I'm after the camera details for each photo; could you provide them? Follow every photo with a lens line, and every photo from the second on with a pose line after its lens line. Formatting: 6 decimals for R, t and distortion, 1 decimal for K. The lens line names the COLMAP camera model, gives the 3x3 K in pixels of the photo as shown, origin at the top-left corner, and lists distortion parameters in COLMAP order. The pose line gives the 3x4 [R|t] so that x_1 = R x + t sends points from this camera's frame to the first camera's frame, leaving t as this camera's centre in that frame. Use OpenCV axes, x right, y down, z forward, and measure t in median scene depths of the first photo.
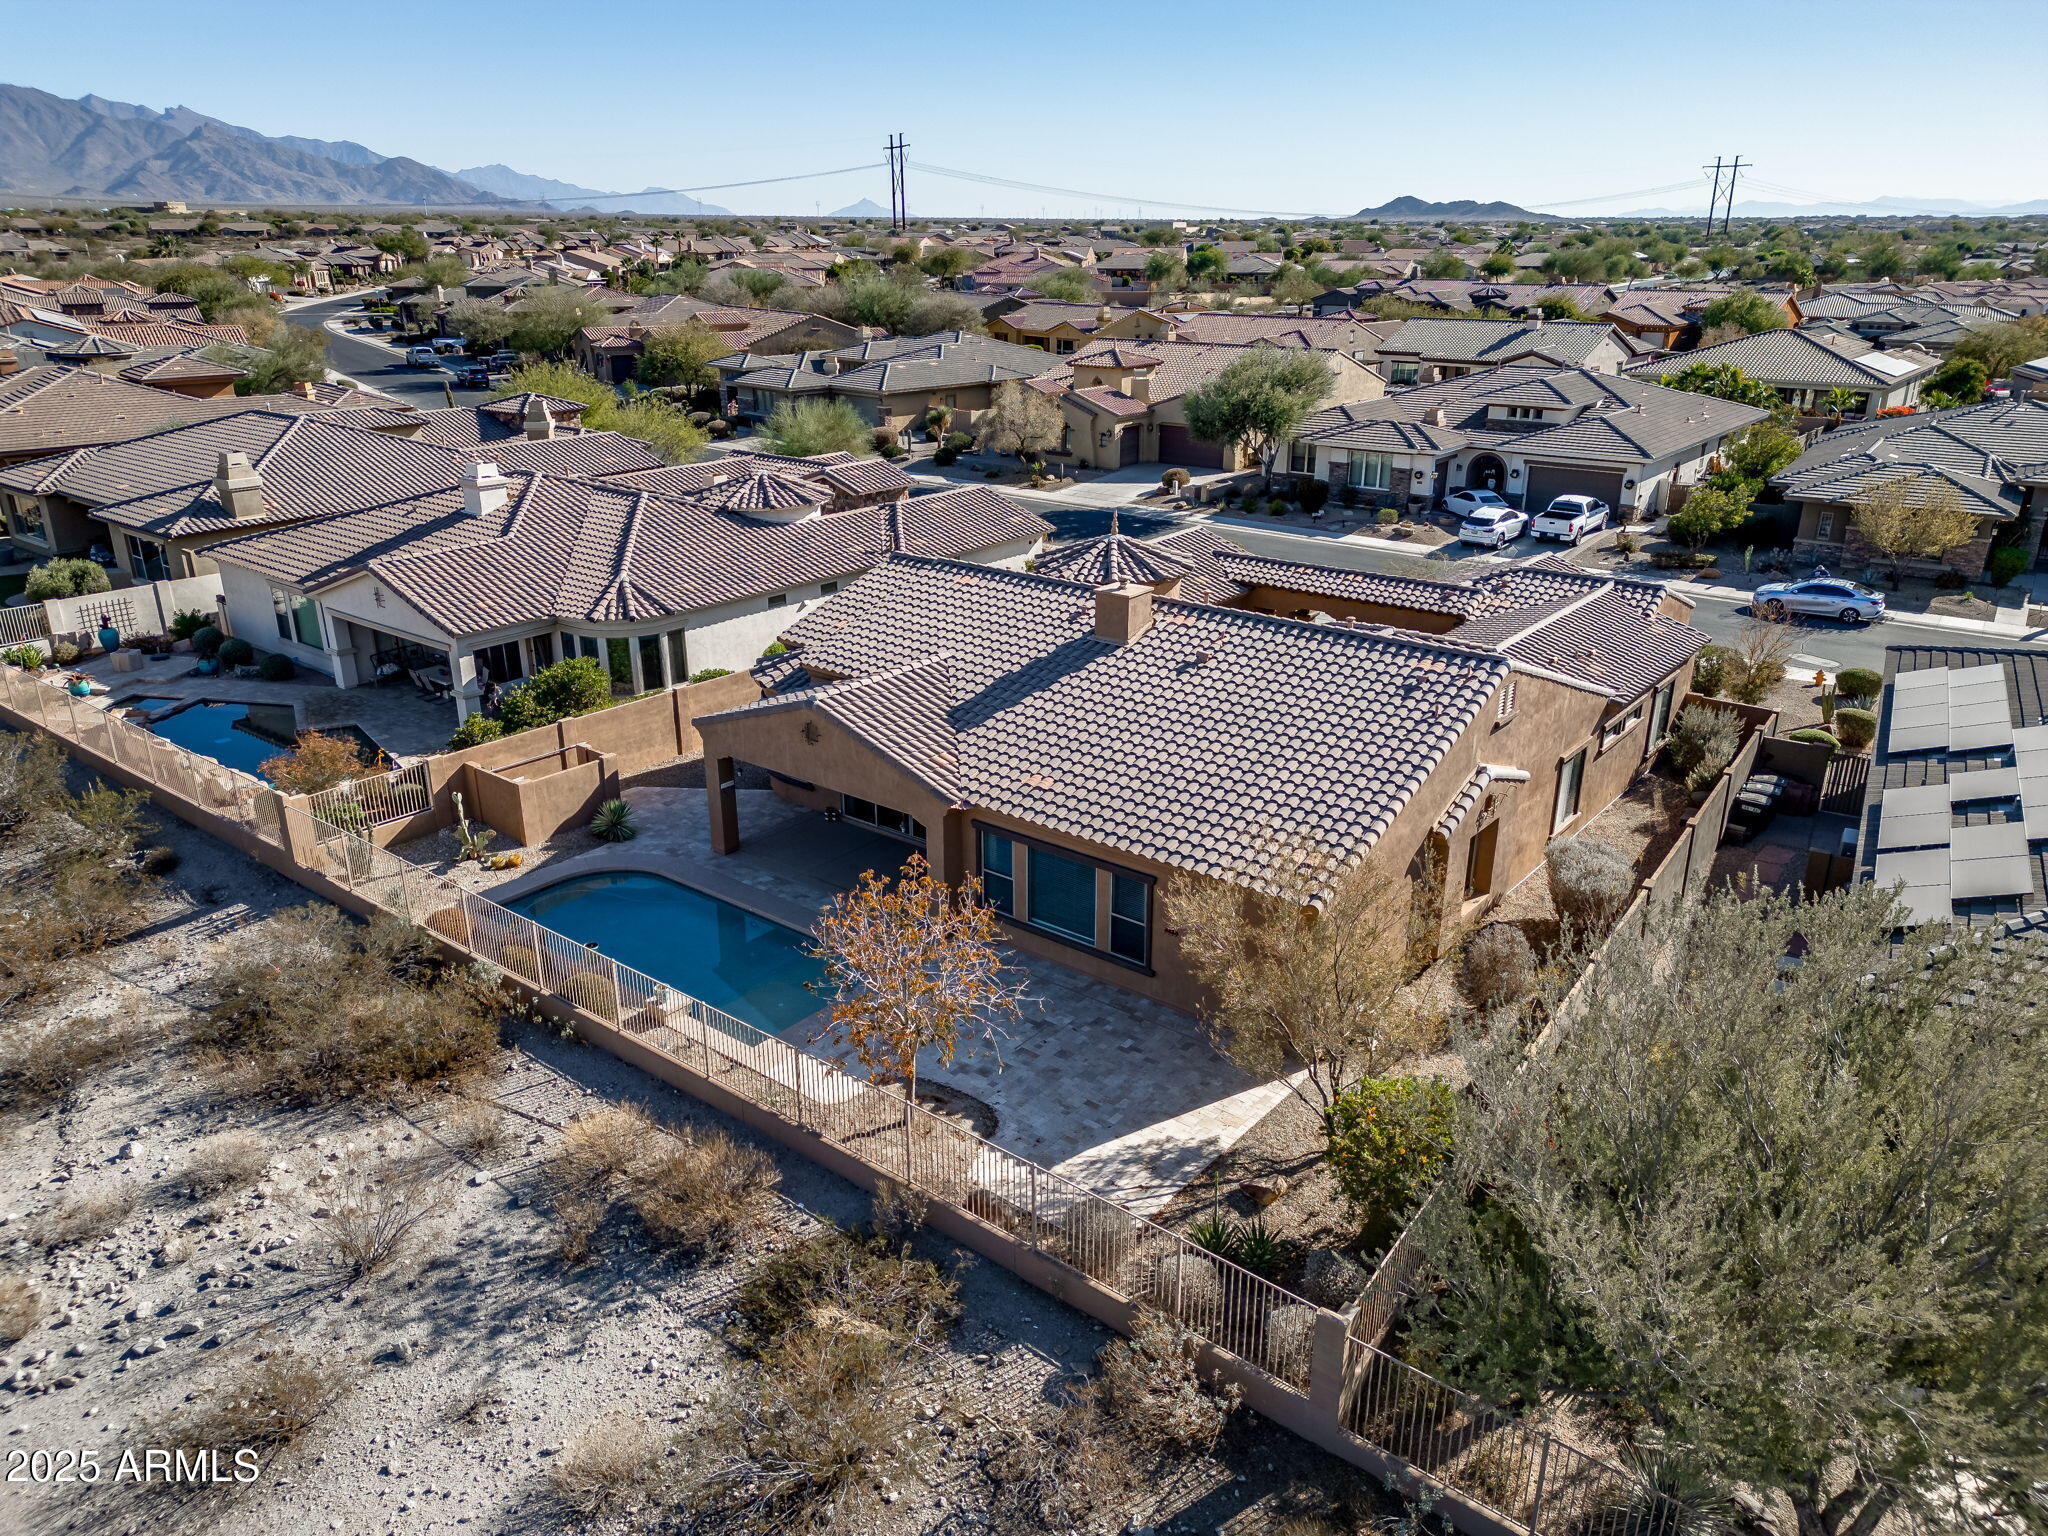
lens RADIAL K [[1435.3, 0, 1027.9], [0, 1435.3, 766.5], [0, 0, 1]] dist [0.069840, -0.065596]
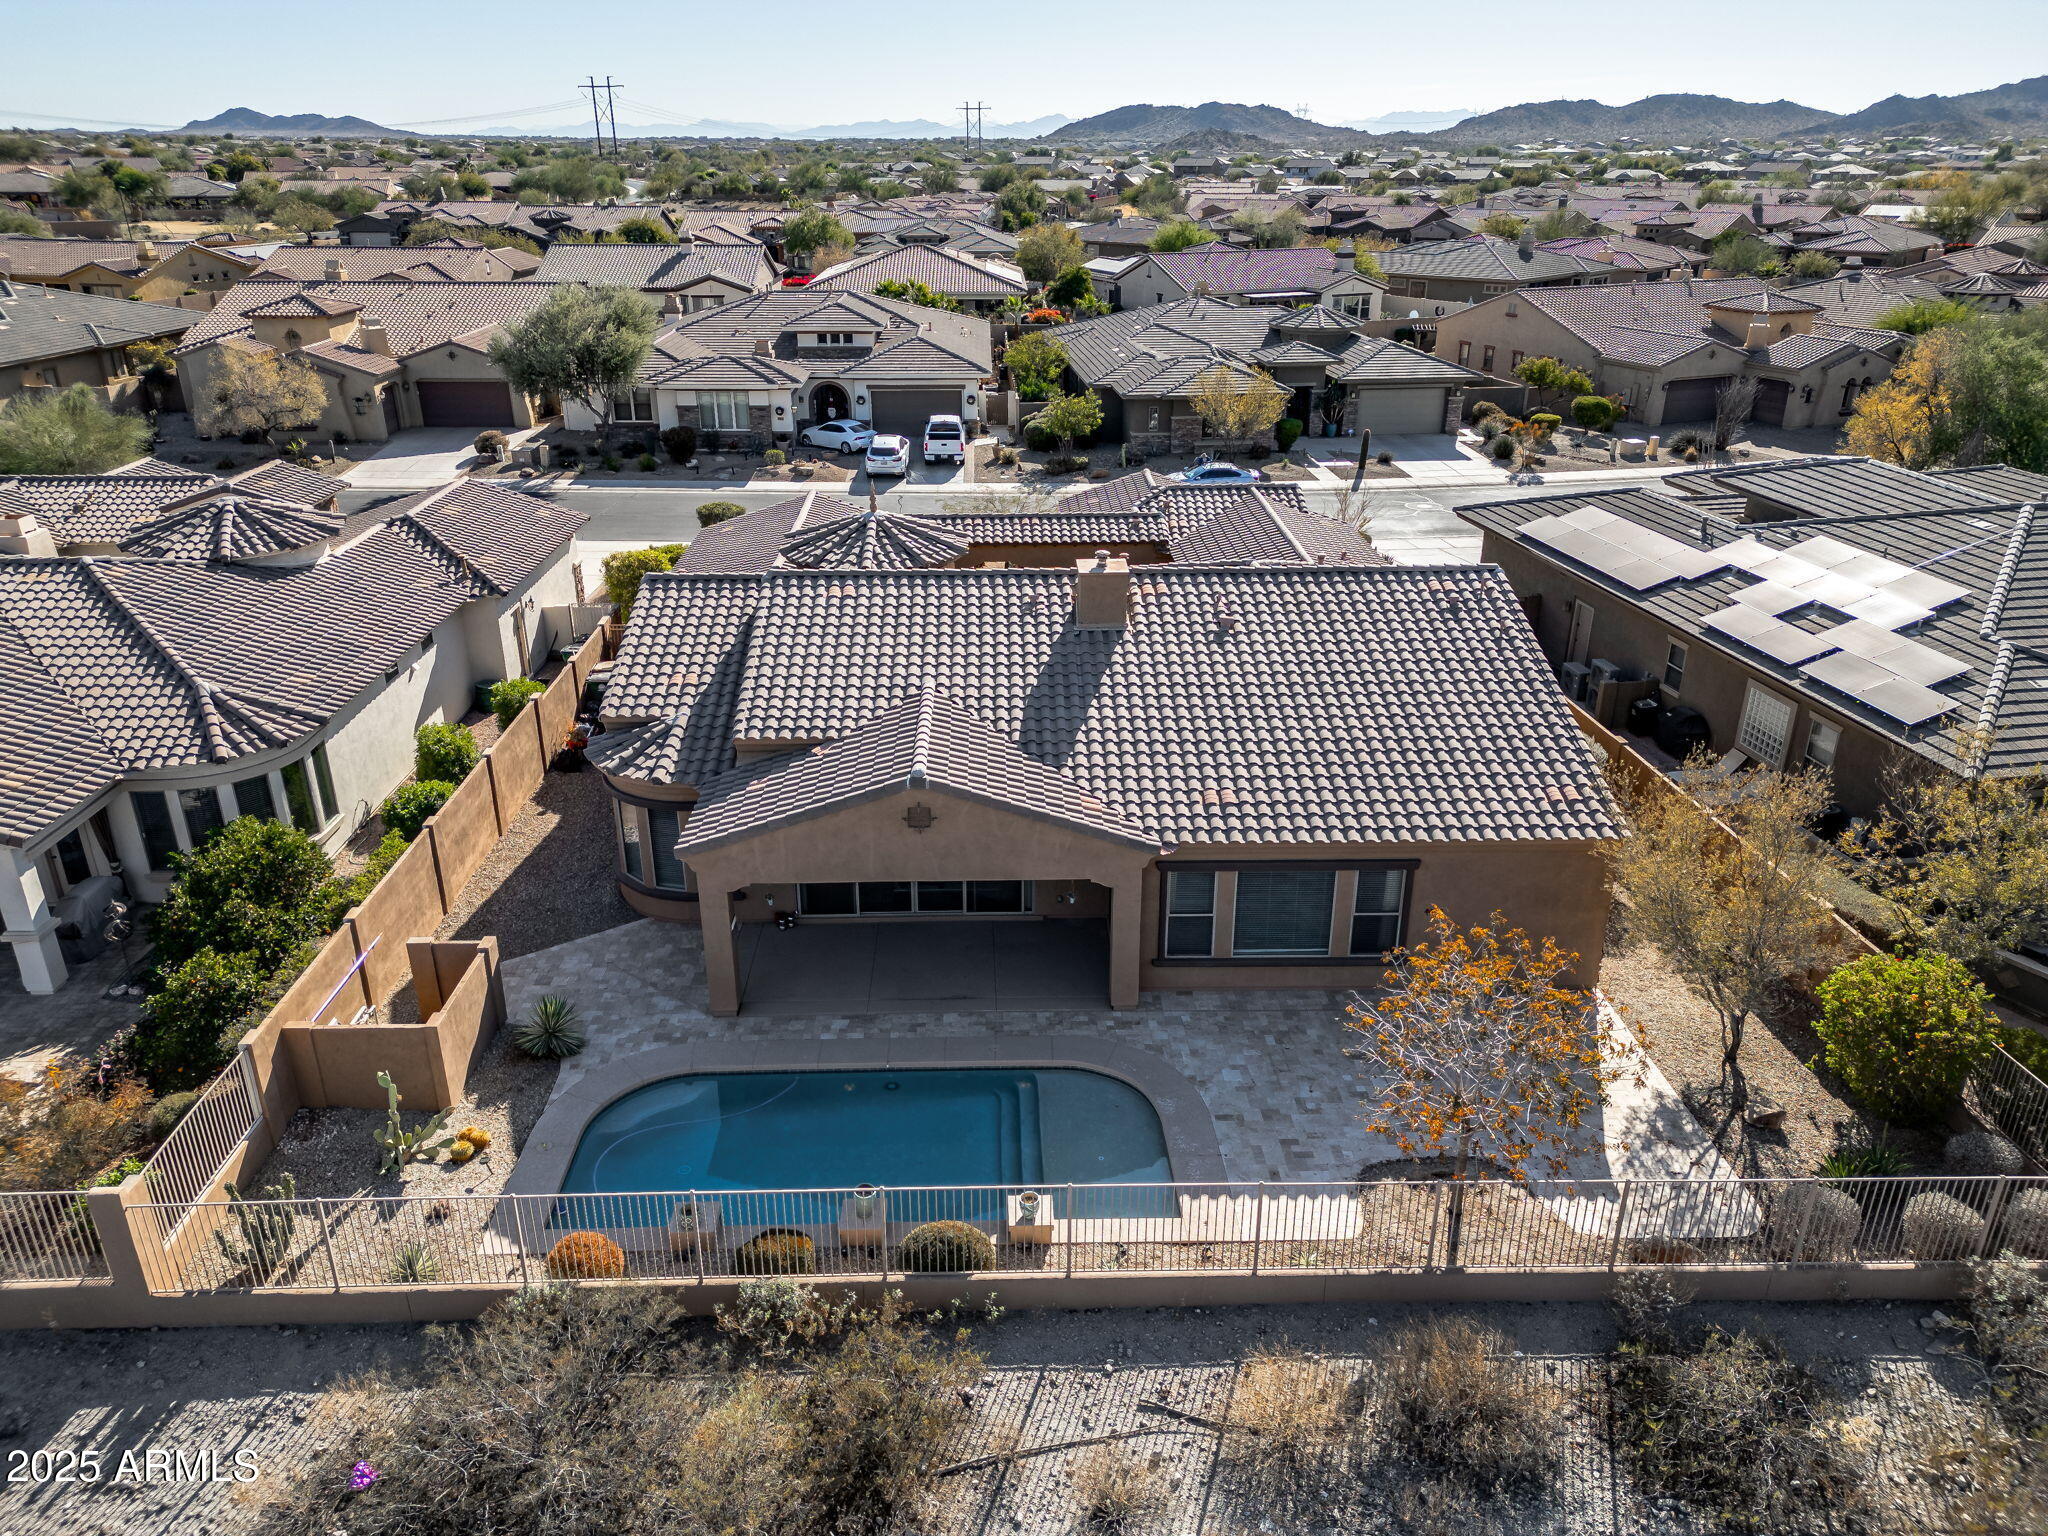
lens RADIAL K [[1435.3, 0, 1021.5], [0, 1435.3, 766.4], [0, 0, 1]] dist [0.069840, -0.065596]
pose [[0.767652, -0.253368, 0.588655, -0.415656], [0.224727, 0.966628, 0.122993, -0.099304], [-0.600173, 0.037870, 0.798973, 0.263752]]
